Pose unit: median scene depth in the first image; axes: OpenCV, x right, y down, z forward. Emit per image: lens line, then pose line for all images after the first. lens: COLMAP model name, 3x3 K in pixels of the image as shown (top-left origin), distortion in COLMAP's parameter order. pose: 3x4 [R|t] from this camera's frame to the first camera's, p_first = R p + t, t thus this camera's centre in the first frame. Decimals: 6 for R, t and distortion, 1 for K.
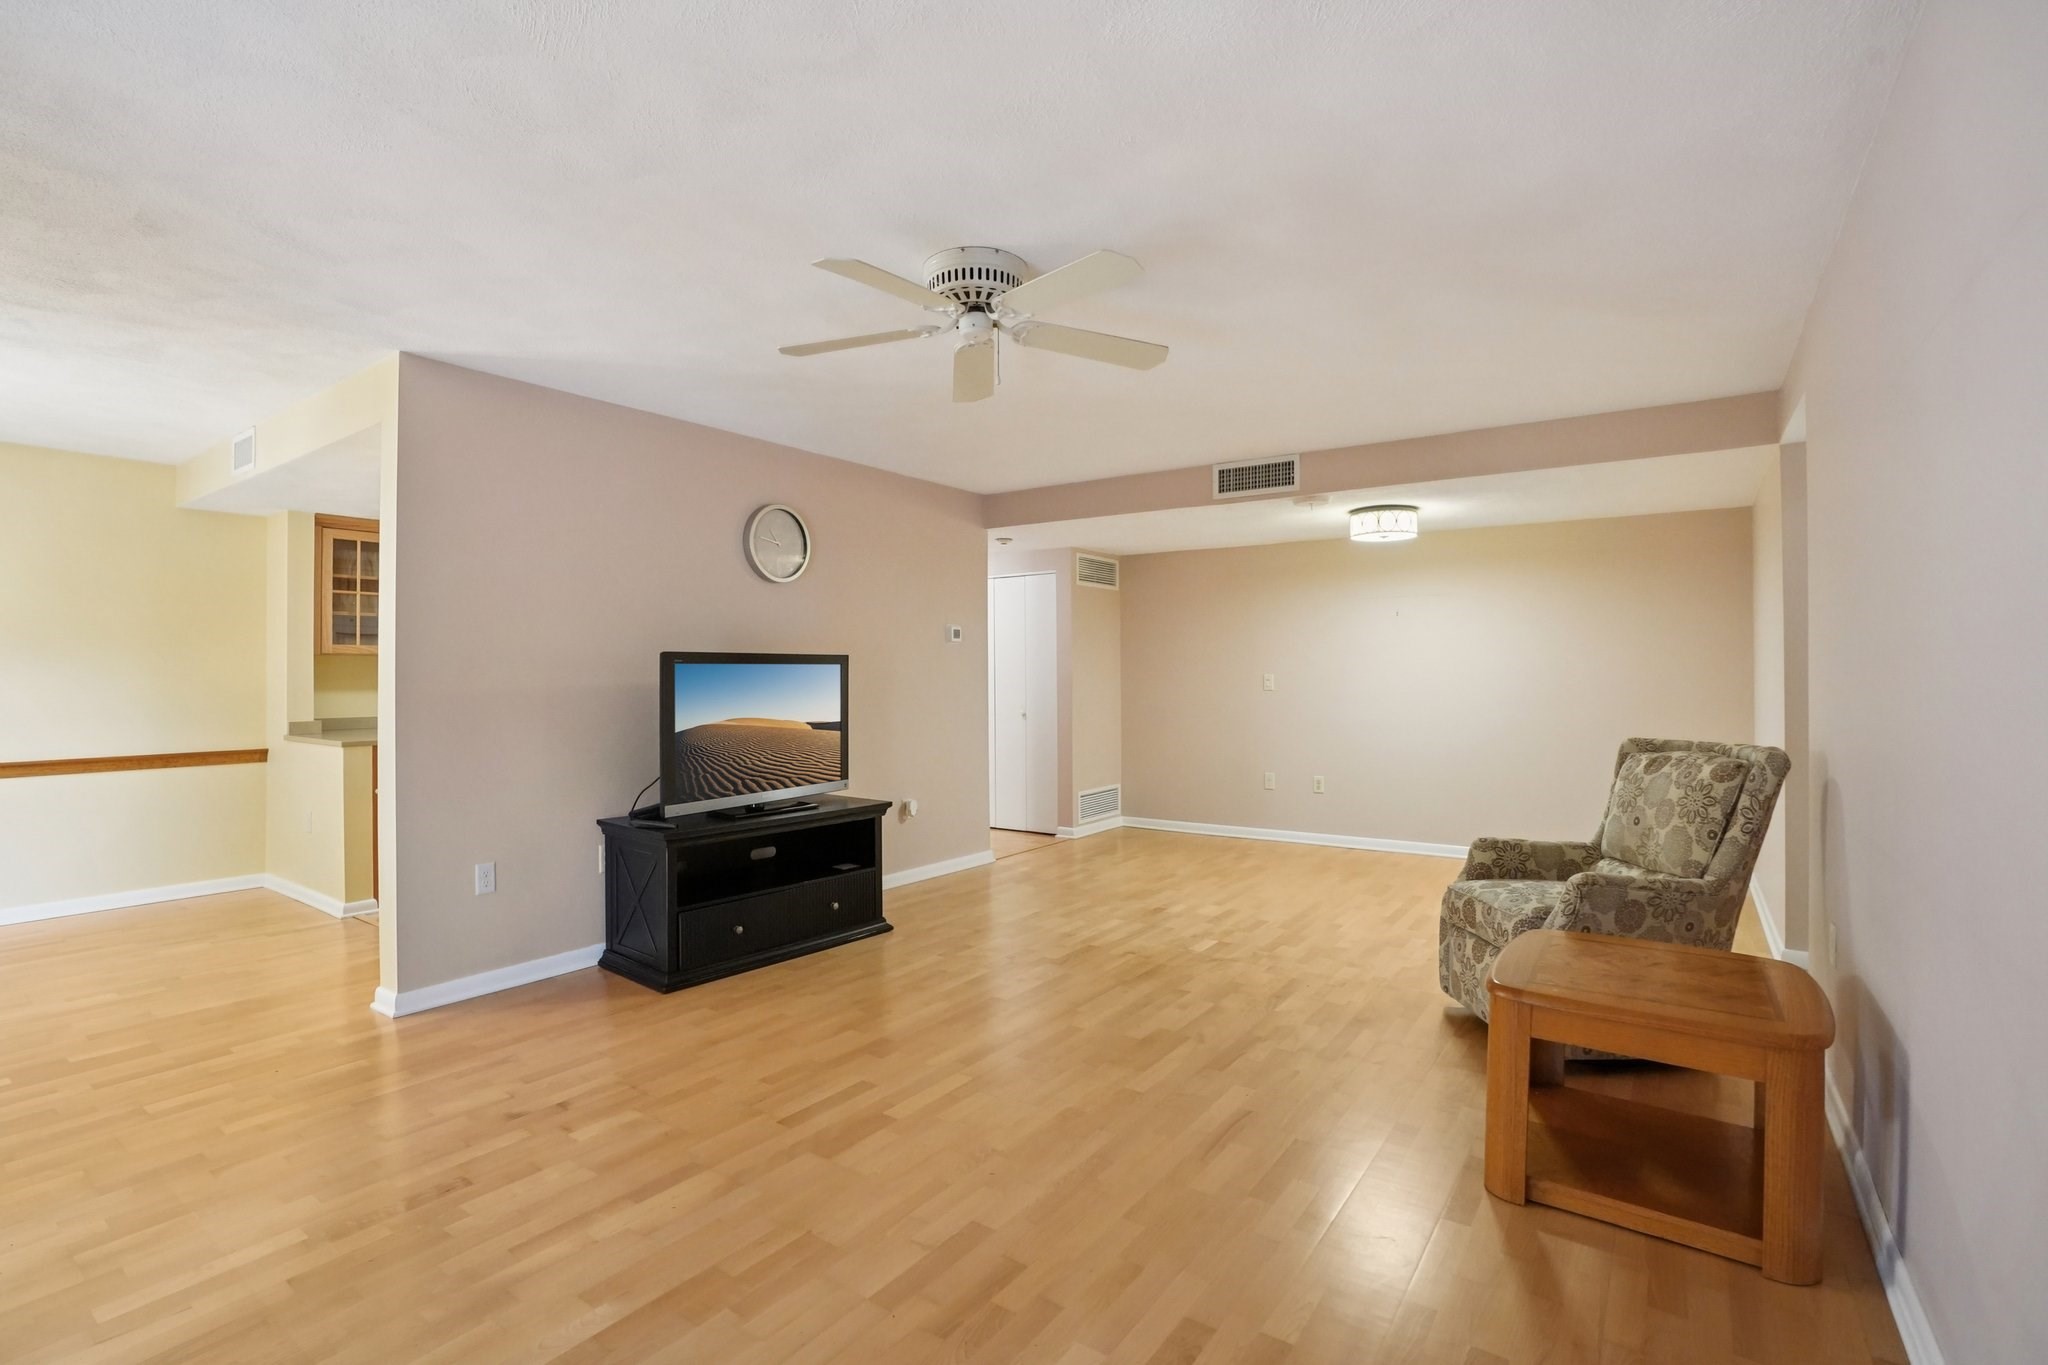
lens RADIAL K [[951.5, 0, 1015.5], [0, 951.5, 669.5], [0, 0, 1]] dist [-0.046085, 0.008330]
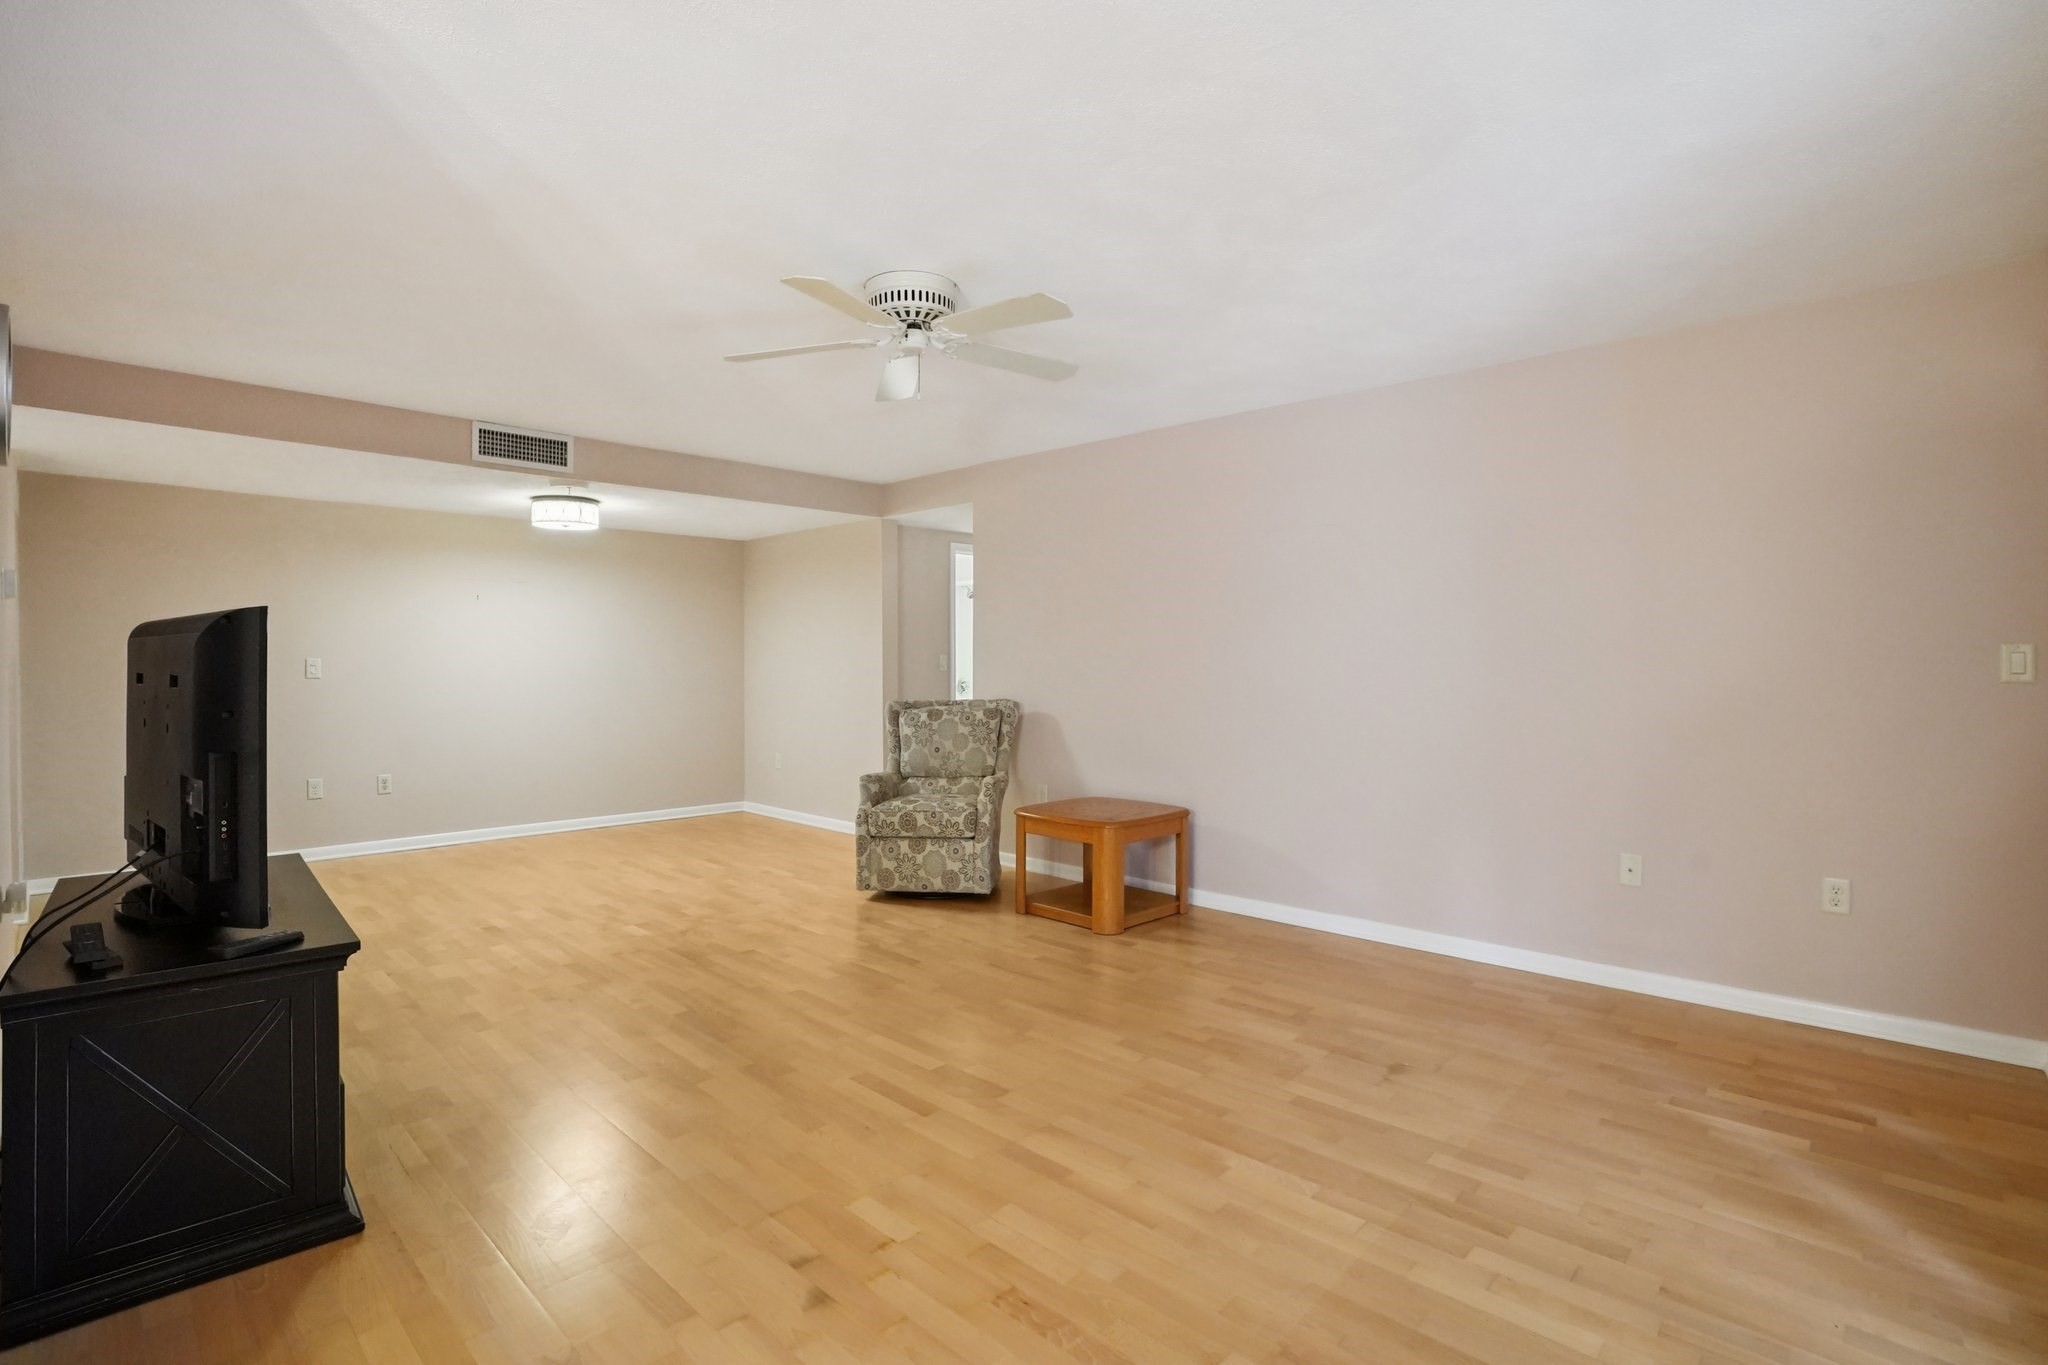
lens RADIAL K [[951.5, 0, 1022.2], [0, 951.5, 678.0], [0, 0, 1]] dist [-0.046085, 0.008330]
pose [[0.142909, -0.015276, 0.989618, -0.943689], [-0.008318, 0.999827, 0.016635, 0.007314], [-0.989701, -0.010609, 0.142757, 0.600831]]
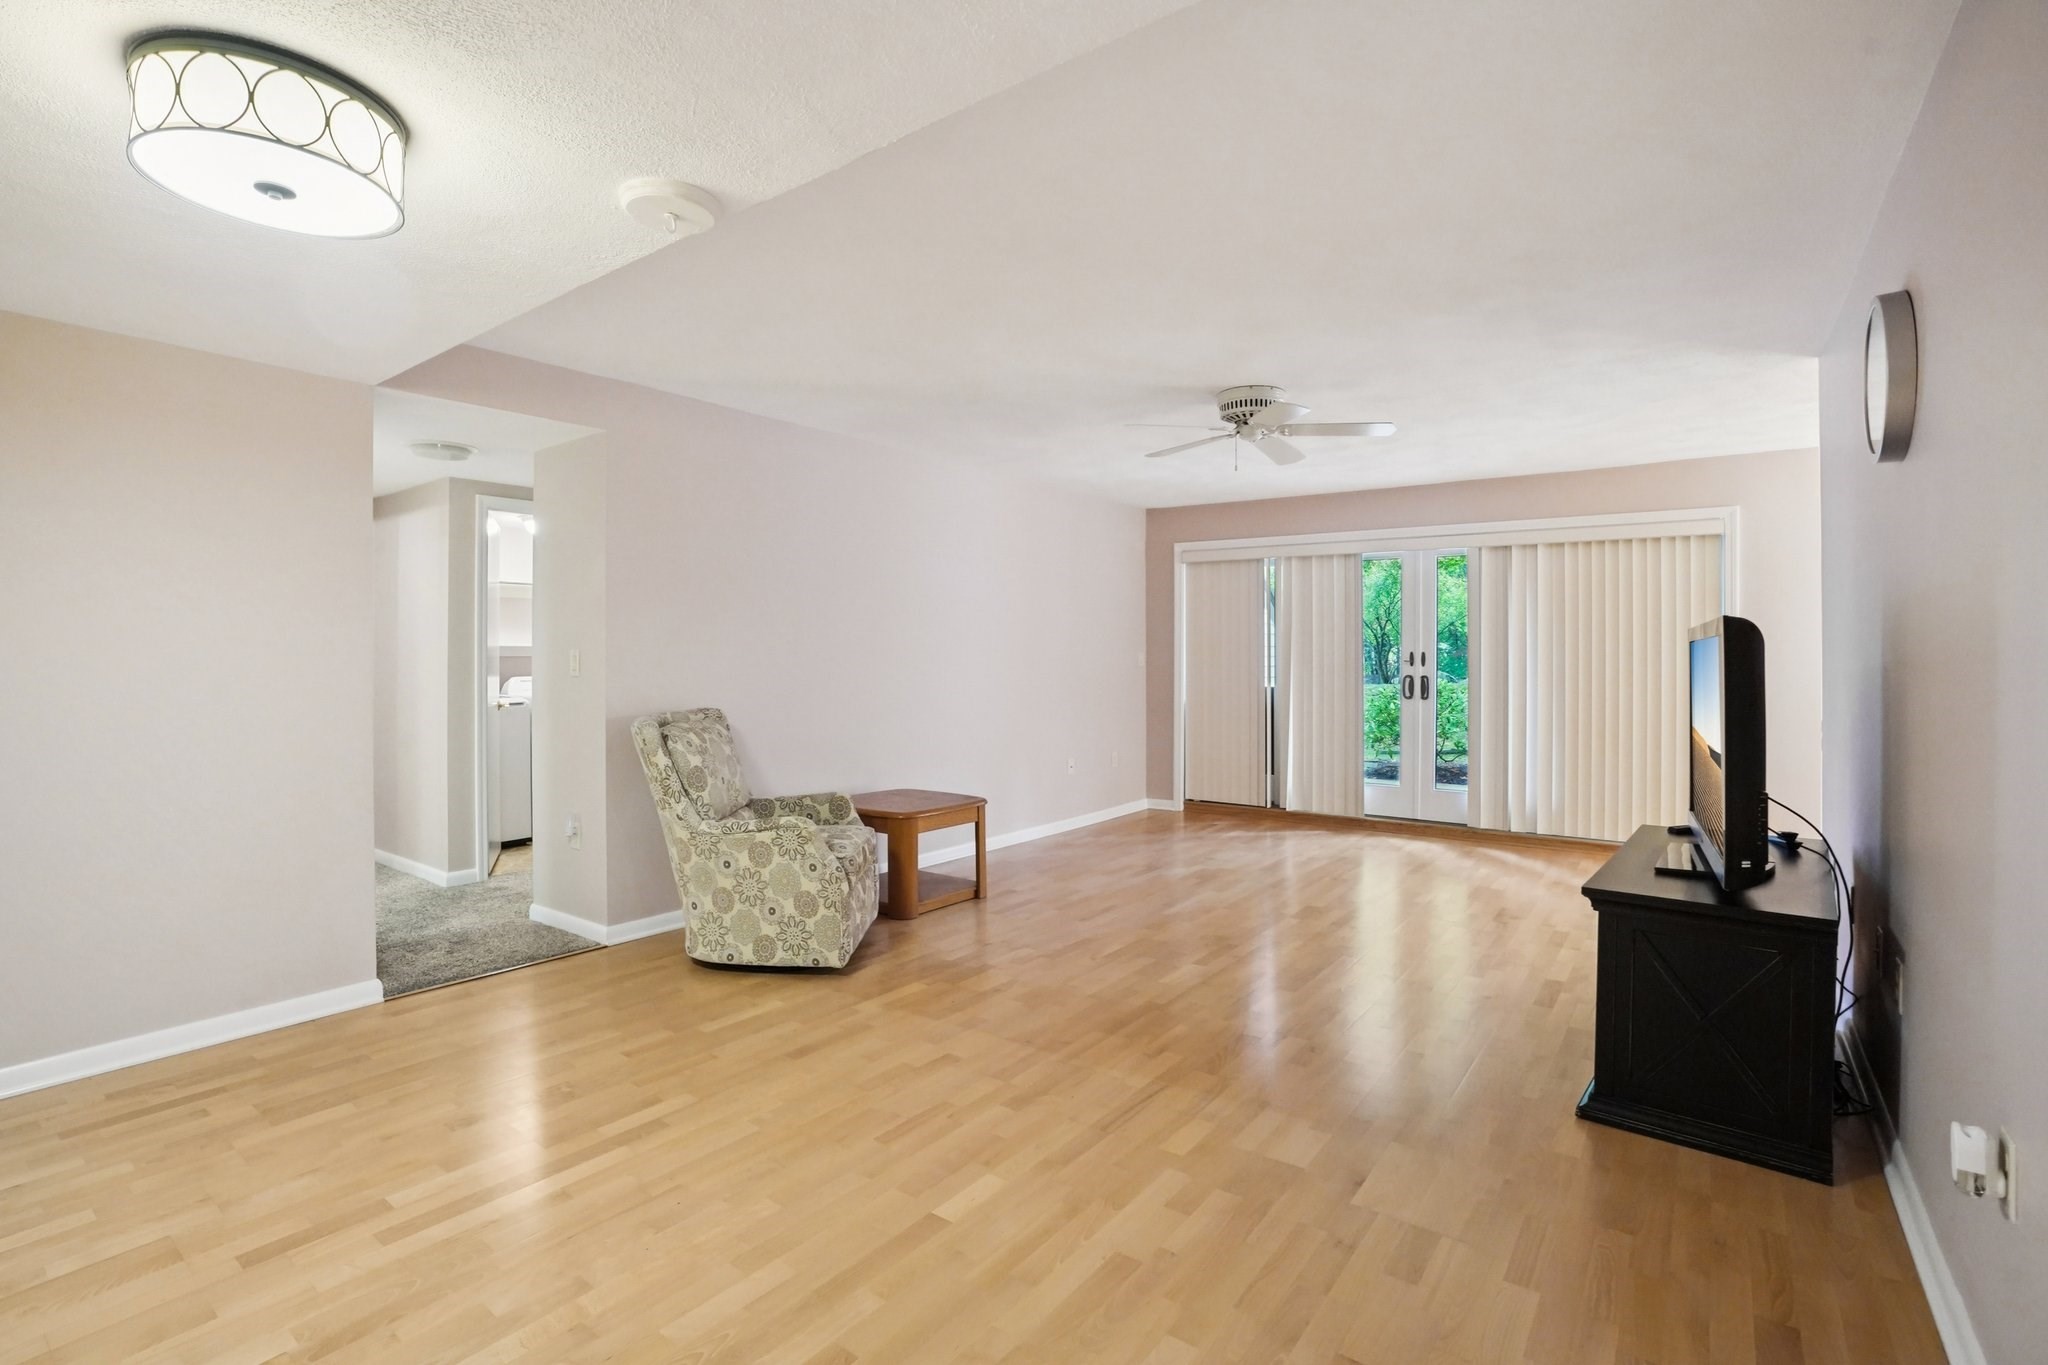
lens RADIAL K [[951.5, 0, 1028.6], [0, 951.5, 669.8], [0, 0, 1]] dist [-0.046085, 0.008330]
pose [[-0.999850, -0.008162, 0.015243, 0.255051], [-0.008144, 0.999966, 0.001236, 0.021677], [-0.015253, 0.001111, -0.999883, 2.149505]]
